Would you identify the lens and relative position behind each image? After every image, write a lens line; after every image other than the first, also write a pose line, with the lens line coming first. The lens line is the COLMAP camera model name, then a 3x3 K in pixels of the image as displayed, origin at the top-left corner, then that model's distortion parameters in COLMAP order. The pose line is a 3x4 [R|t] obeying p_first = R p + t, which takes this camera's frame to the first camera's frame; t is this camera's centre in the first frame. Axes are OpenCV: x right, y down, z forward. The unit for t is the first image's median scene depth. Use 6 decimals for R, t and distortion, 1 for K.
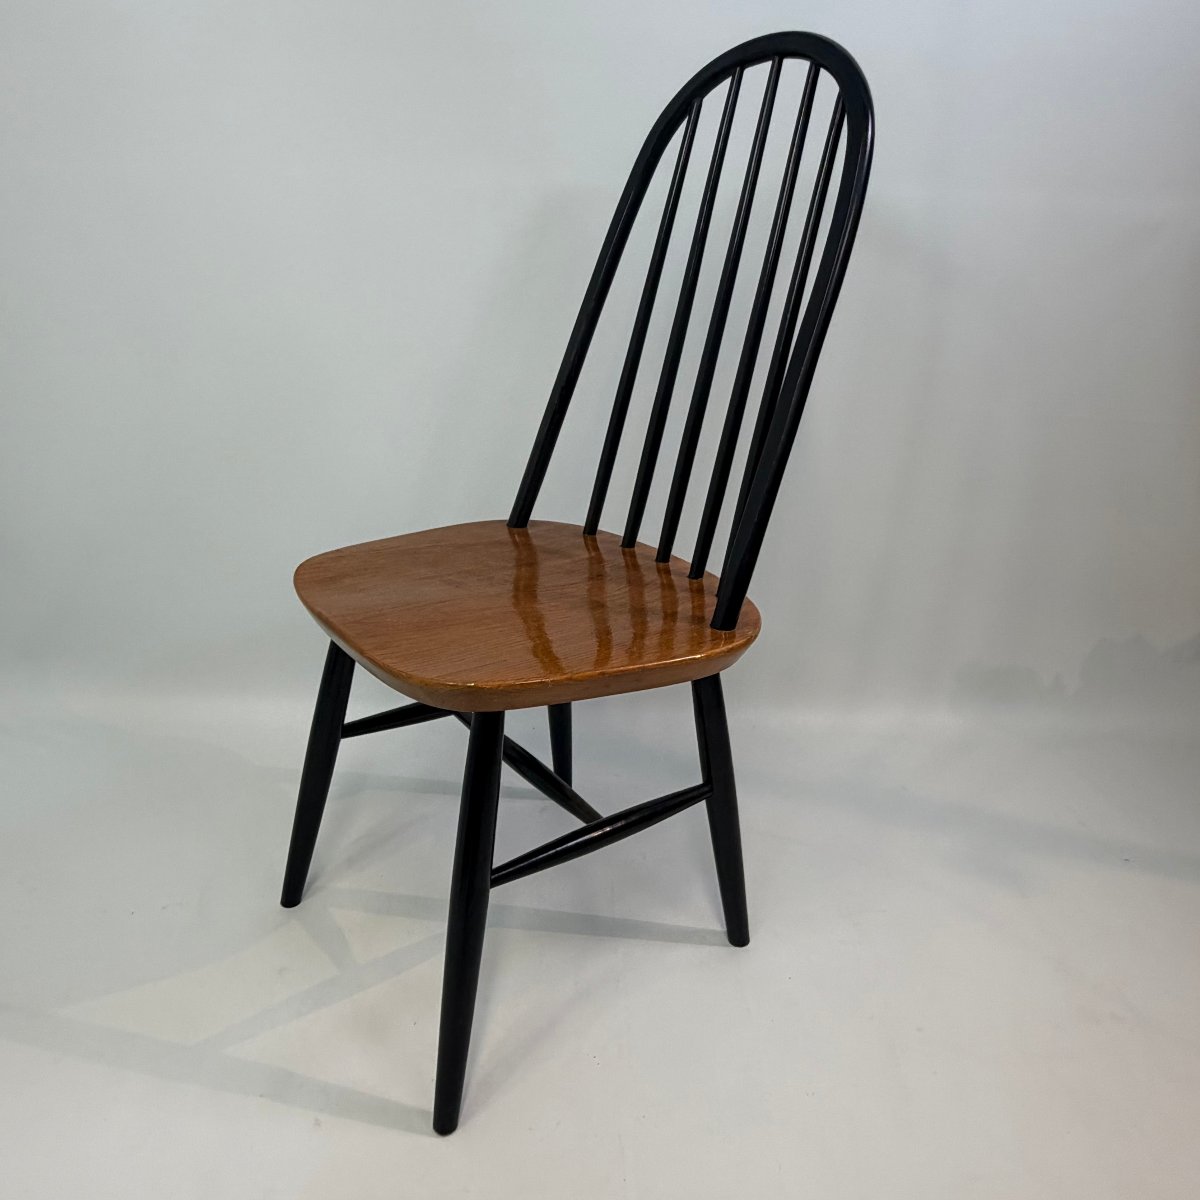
lens RADIAL K [[942.1, 0, 599.3], [0, 942.1, 634.8], [0, 0, 1]] dist [0.059780, 0.000142]
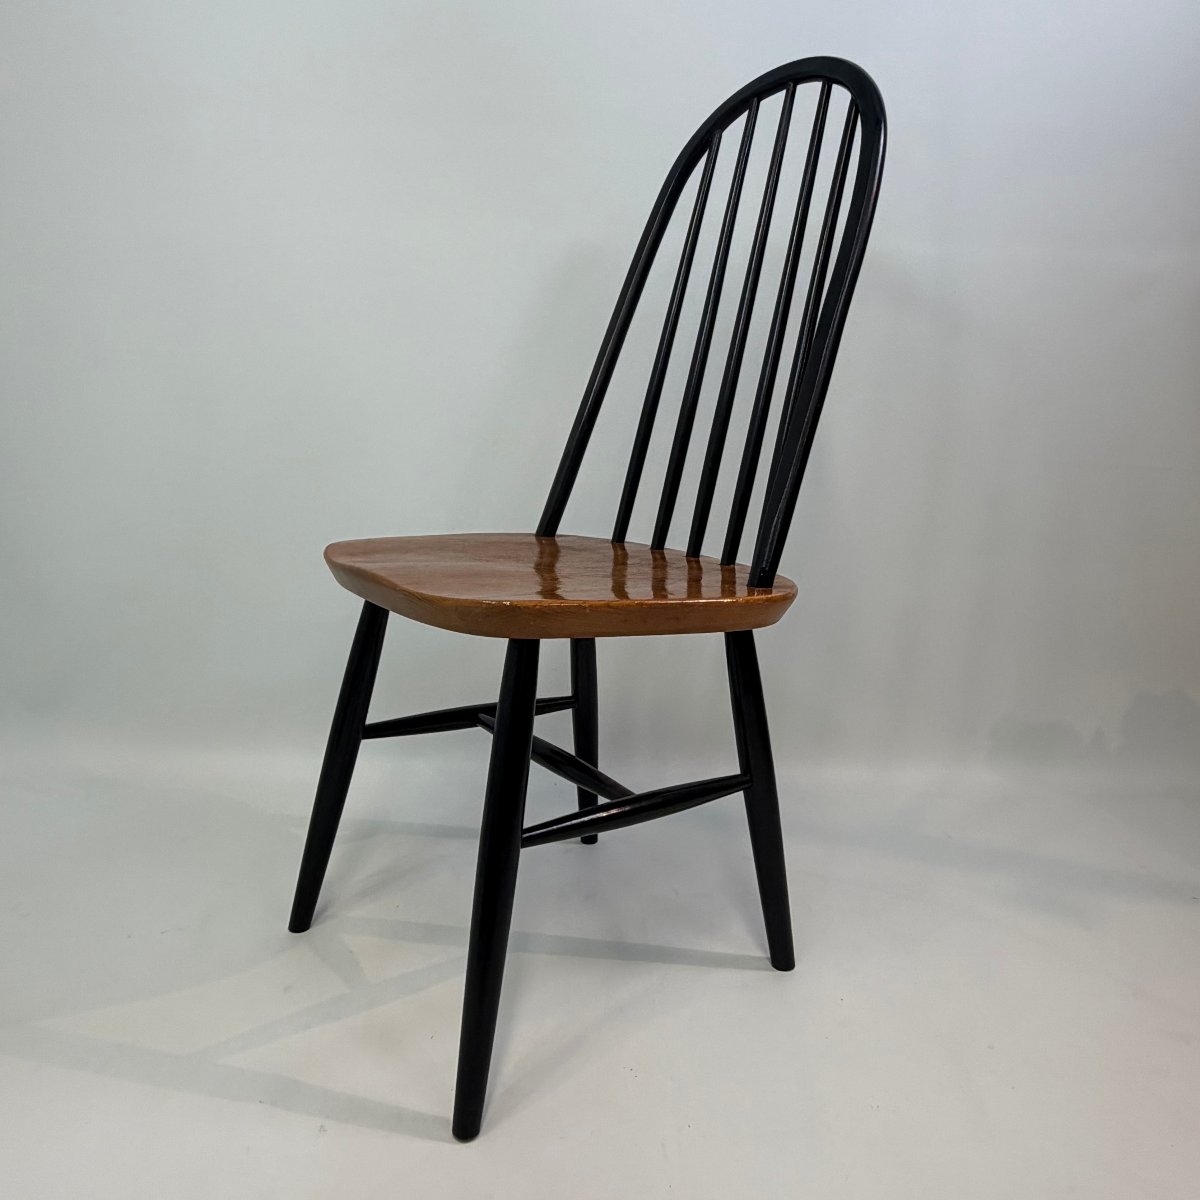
lens RADIAL K [[942.1, 0, 599.3], [0, 942.1, 634.8], [0, 0, 1]] dist [0.059780, 0.000142]
pose [[0.999943, -0.005785, -0.008938, -0.023066], [0.004066, 0.983363, -0.181608, 0.188125], [0.009840, 0.181562, 0.983330, 0.039074]]
